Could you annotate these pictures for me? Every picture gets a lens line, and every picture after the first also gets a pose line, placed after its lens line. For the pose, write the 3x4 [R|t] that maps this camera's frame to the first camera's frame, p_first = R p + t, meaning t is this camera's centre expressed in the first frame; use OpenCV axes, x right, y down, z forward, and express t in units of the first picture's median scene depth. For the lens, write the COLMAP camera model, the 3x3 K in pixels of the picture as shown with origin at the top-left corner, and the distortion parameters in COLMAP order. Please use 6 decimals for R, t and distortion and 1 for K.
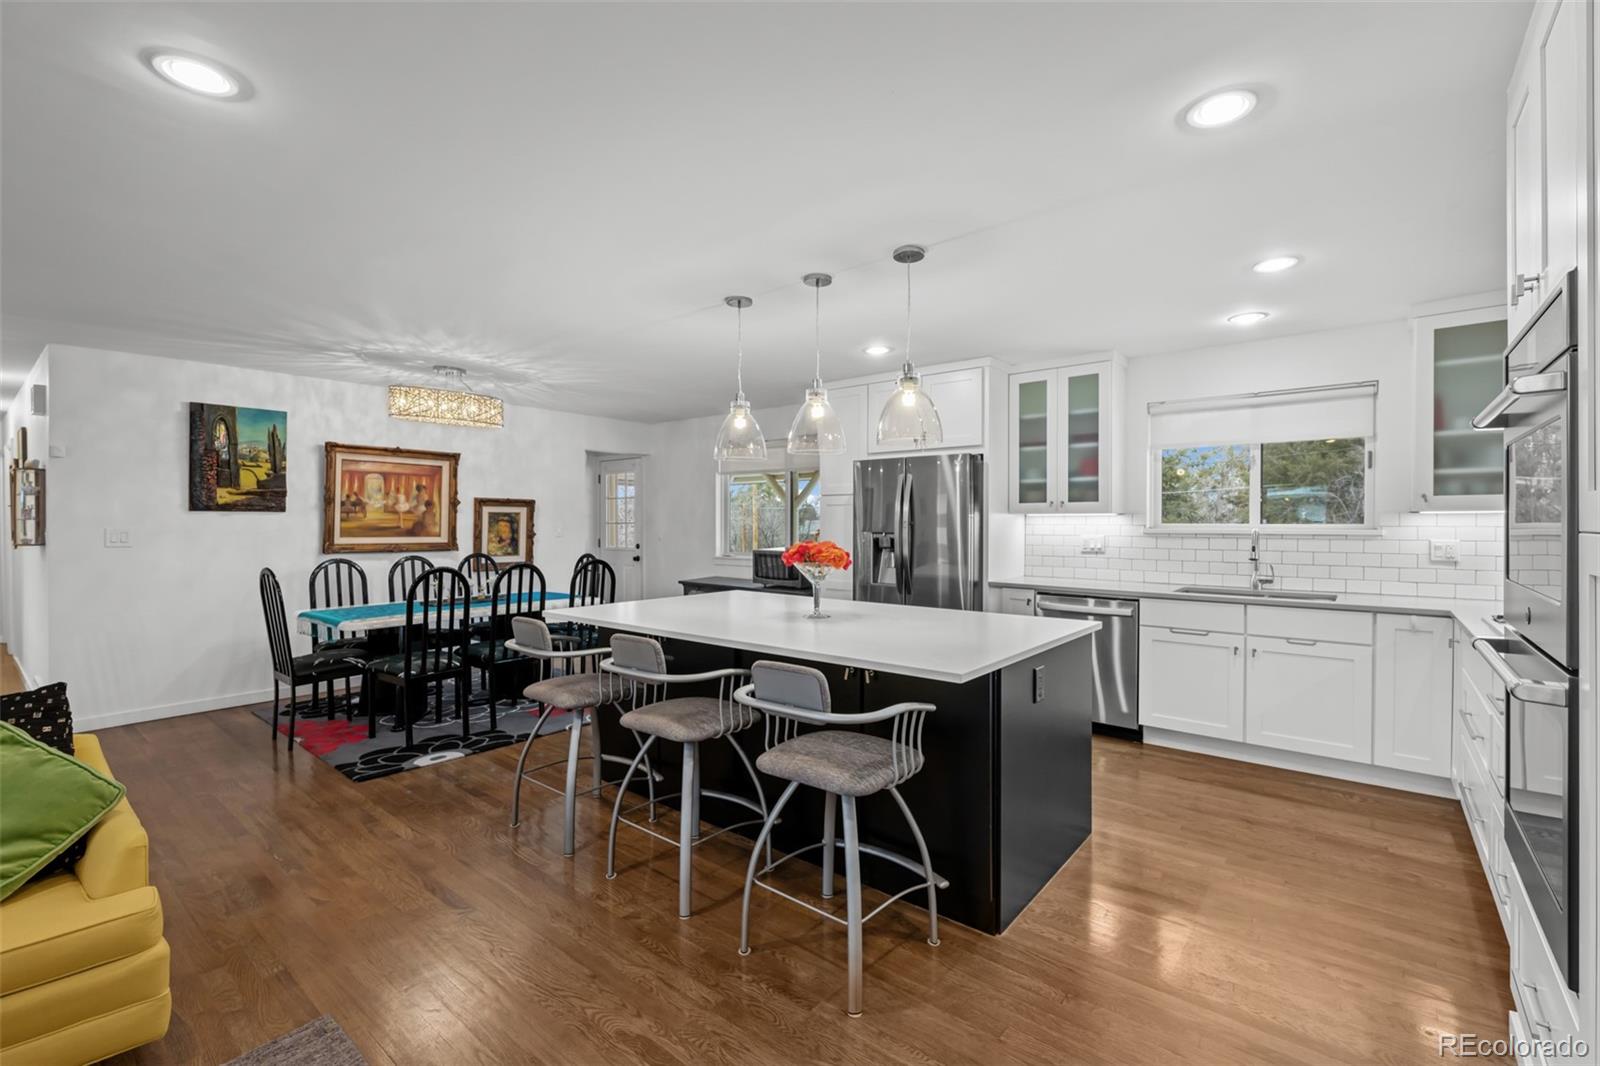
lens RADIAL K [[718.6, 0, 800.0], [0, 718.6, 533.0], [0, 0, 1]] dist [-0.001773, -0.000292]
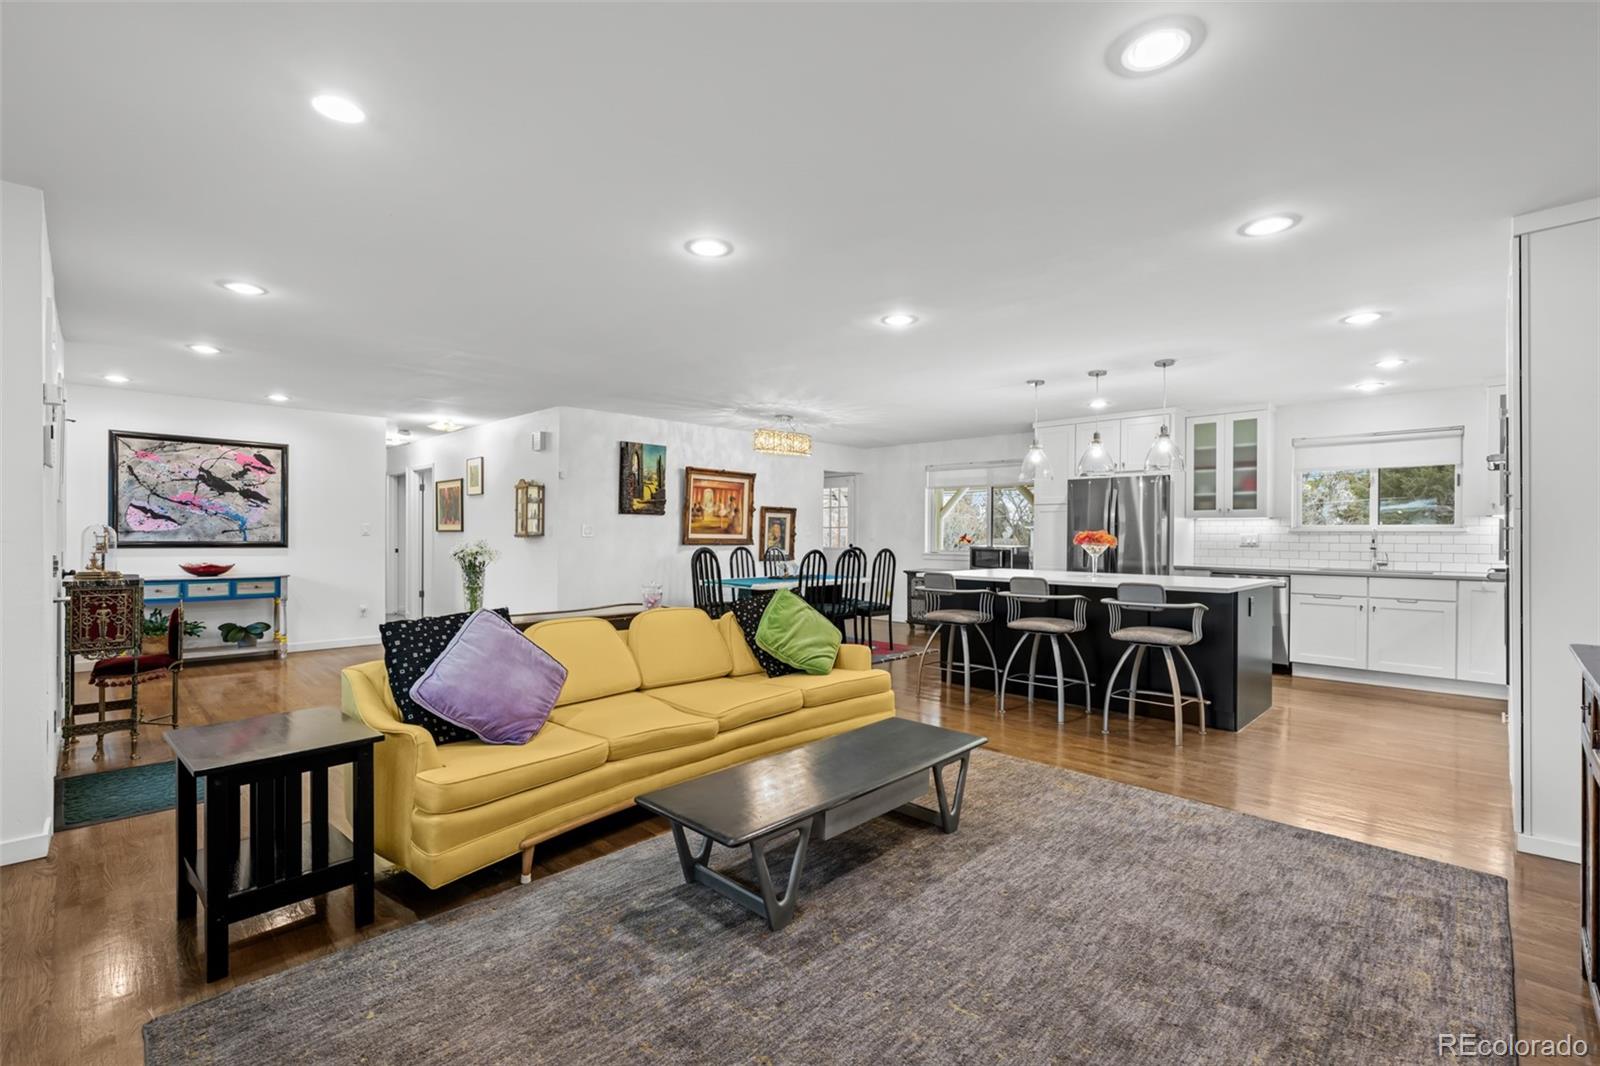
lens RADIAL K [[747.7, 0, 805.3], [0, 747.7, 543.4], [0, 0, 1]] dist [0.000984, 0.000533]
pose [[0.997016, 0.006100, -0.076948, -0.338993], [-0.006501, 0.999967, -0.004954, 0.035149], [0.076916, 0.005440, 0.997023, -0.509874]]
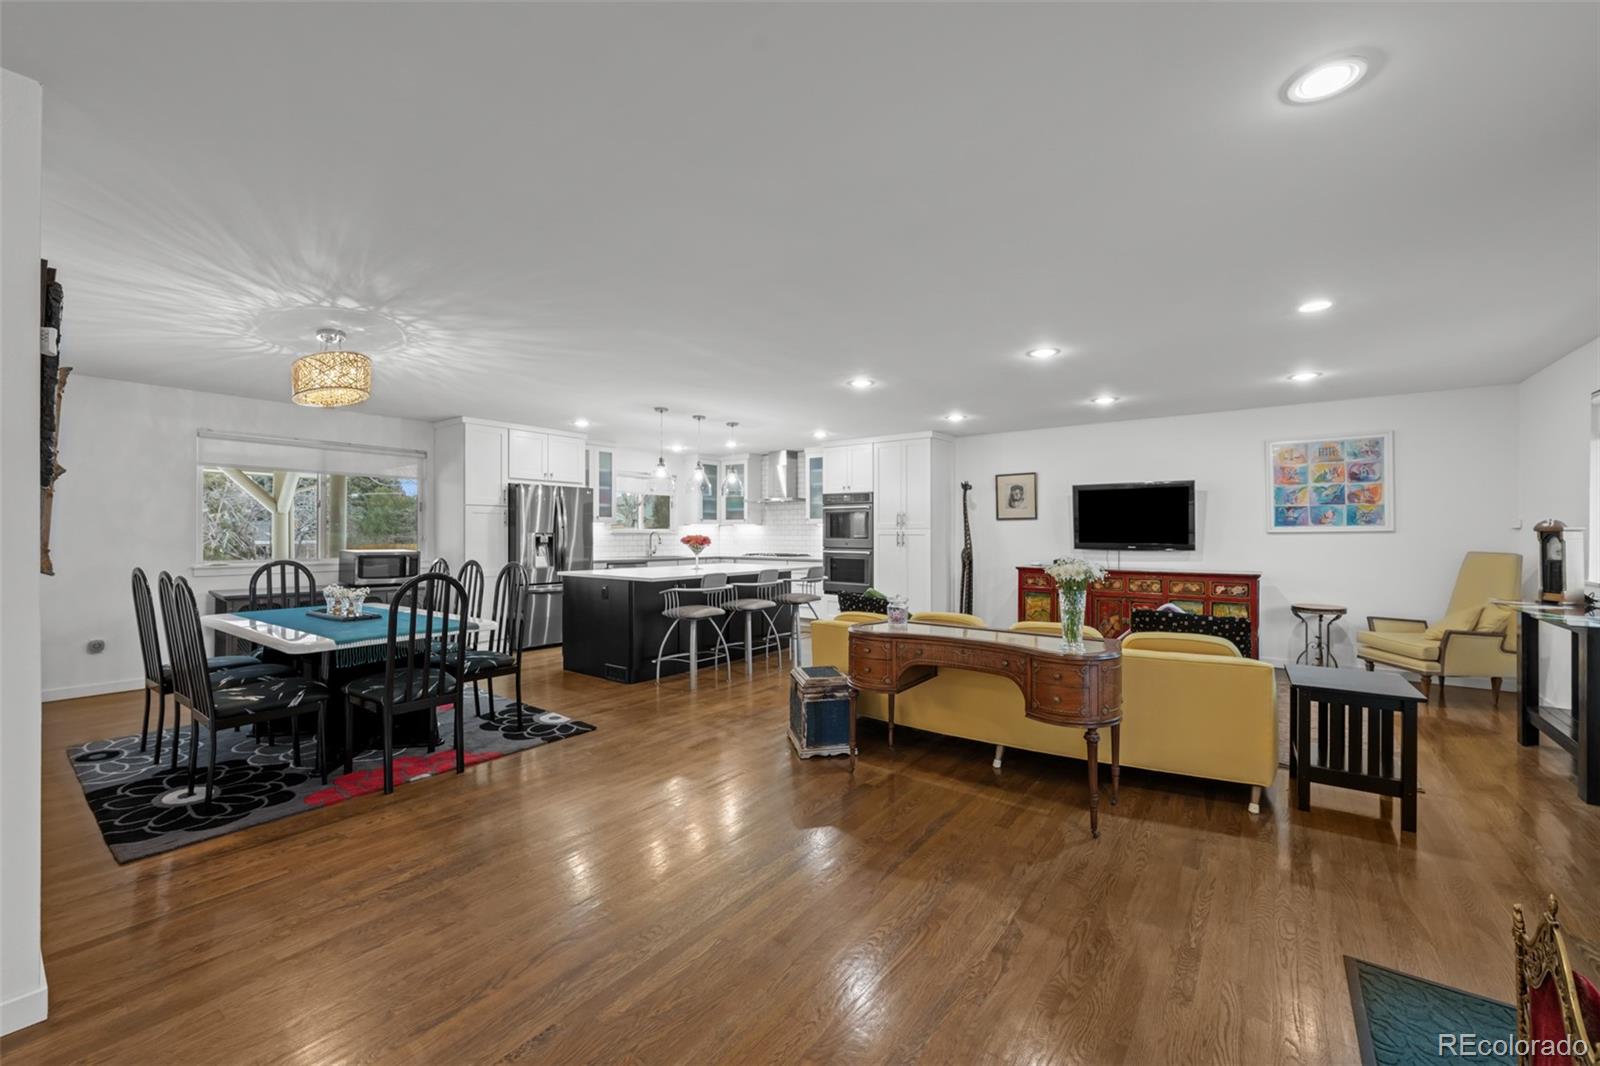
lens RADIAL K [[626.0, 0, 800.0], [0, 626.0, 533.0], [0, 0, 1]] dist [0.000391, 0.000090]
pose [[-0.020072, 0.001097, 0.999798, -1.250126], [0.010621, 0.999943, -0.000884, 0.006571], [-0.999742, 0.010601, -0.020083, 0.484856]]
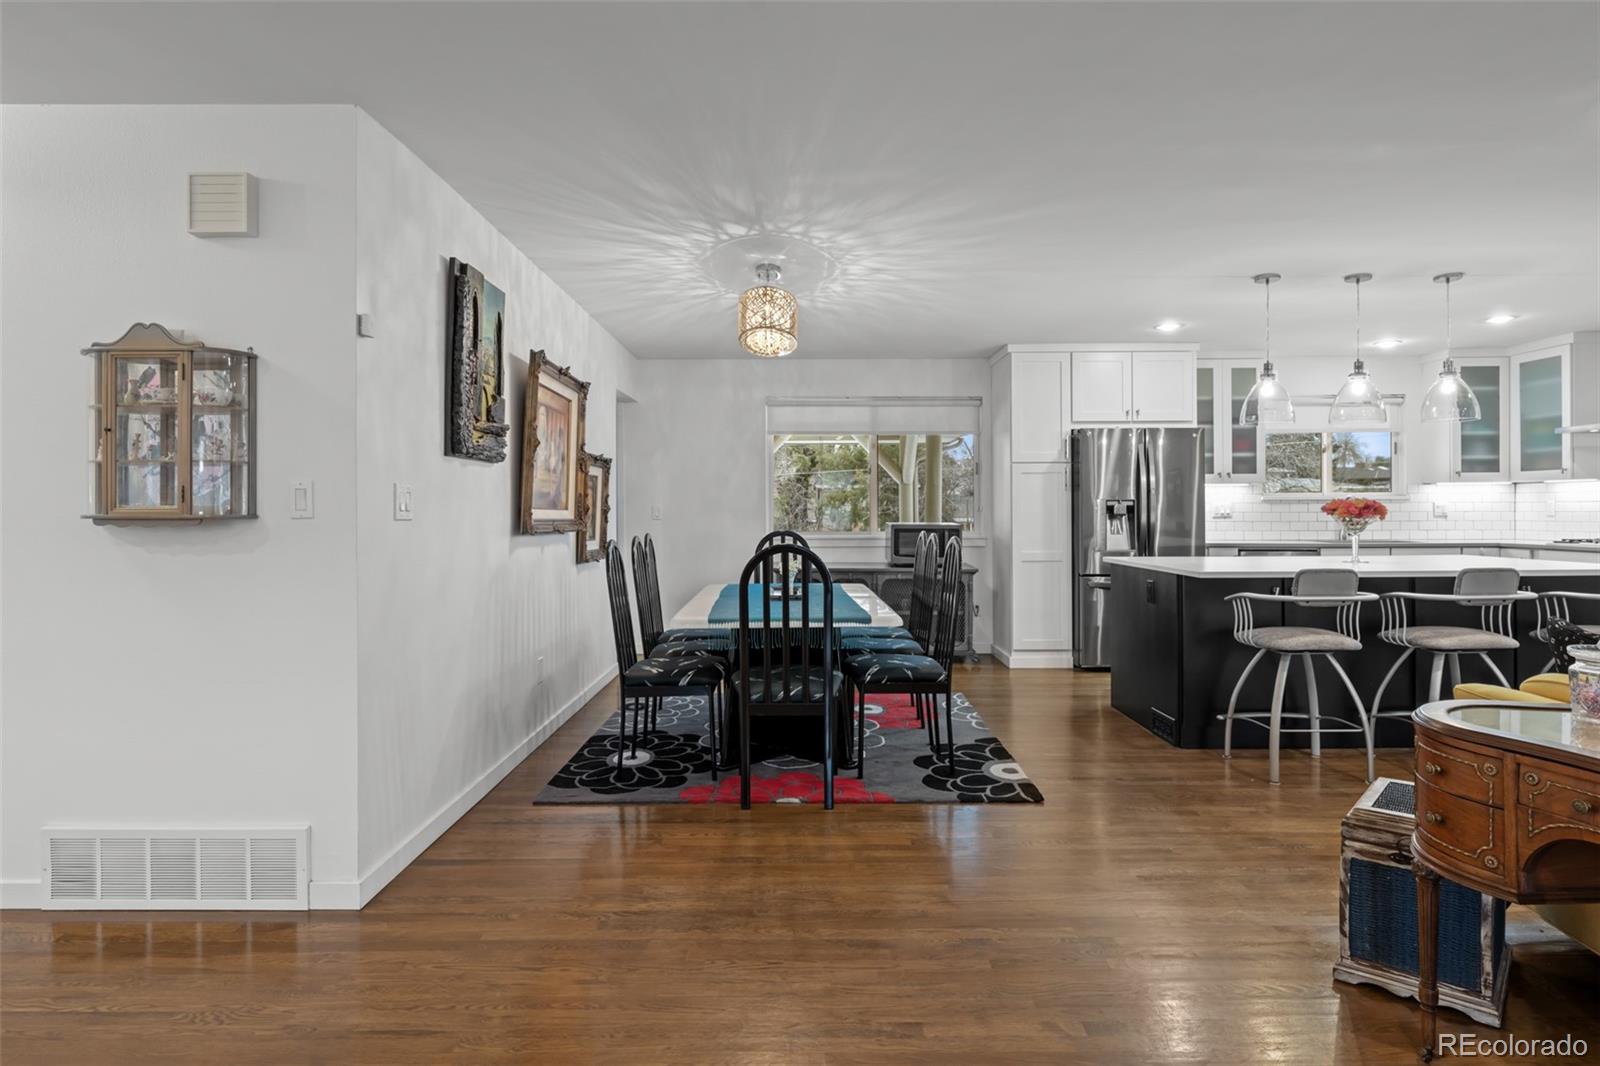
lens RADIAL K [[884.5, 0, 805.3], [0, 884.5, 520.7], [0, 0, 1]] dist [-0.002541, -0.000068]
pose [[0.783308, -0.011712, 0.621523, -1.040607], [0.012609, 0.999916, 0.002951, 0.020358], [-0.621506, 0.005525, 0.783390, 0.288204]]
